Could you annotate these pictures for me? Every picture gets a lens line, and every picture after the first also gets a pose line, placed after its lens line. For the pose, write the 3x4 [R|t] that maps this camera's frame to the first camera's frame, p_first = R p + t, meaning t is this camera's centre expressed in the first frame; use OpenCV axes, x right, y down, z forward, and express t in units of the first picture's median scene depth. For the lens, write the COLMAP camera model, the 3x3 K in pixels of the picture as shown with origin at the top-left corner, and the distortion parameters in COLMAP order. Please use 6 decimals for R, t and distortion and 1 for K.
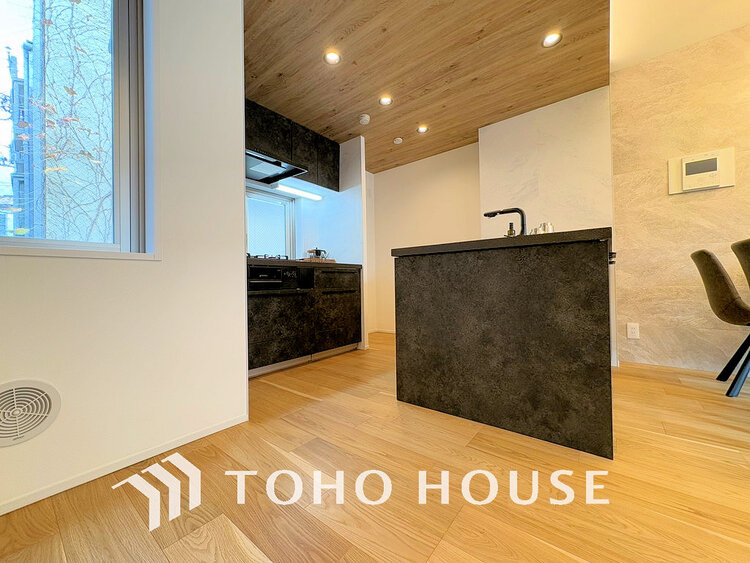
lens RADIAL K [[299.2, 0, 371.9], [0, 299.2, 281.5], [0, 0, 1]] dist [-0.001808, 0.000428]
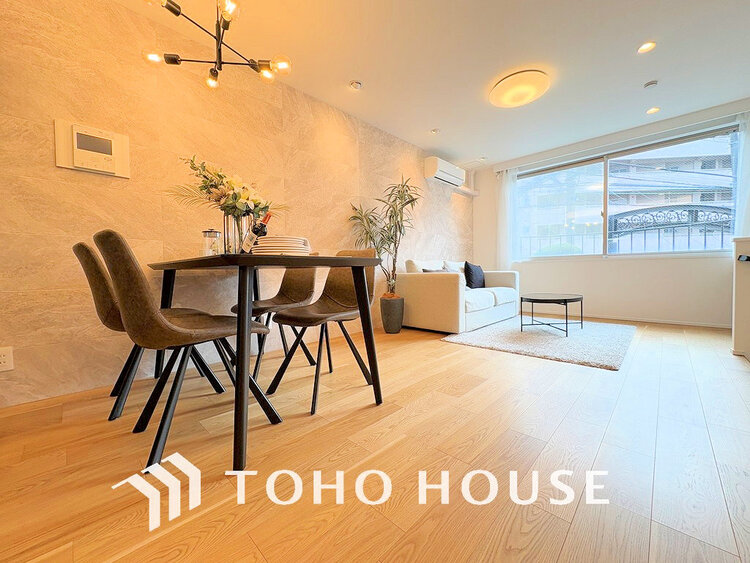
lens RADIAL K [[299.2, 0, 375.7], [0, 299.2, 279.5], [0, 0, 1]] dist [-0.001808, 0.000428]
pose [[0.102794, -0.012160, 0.994628, 0.341400], [0.005967, 0.999915, 0.011608, -0.012474], [-0.994685, 0.004741, 0.102858, 0.136079]]
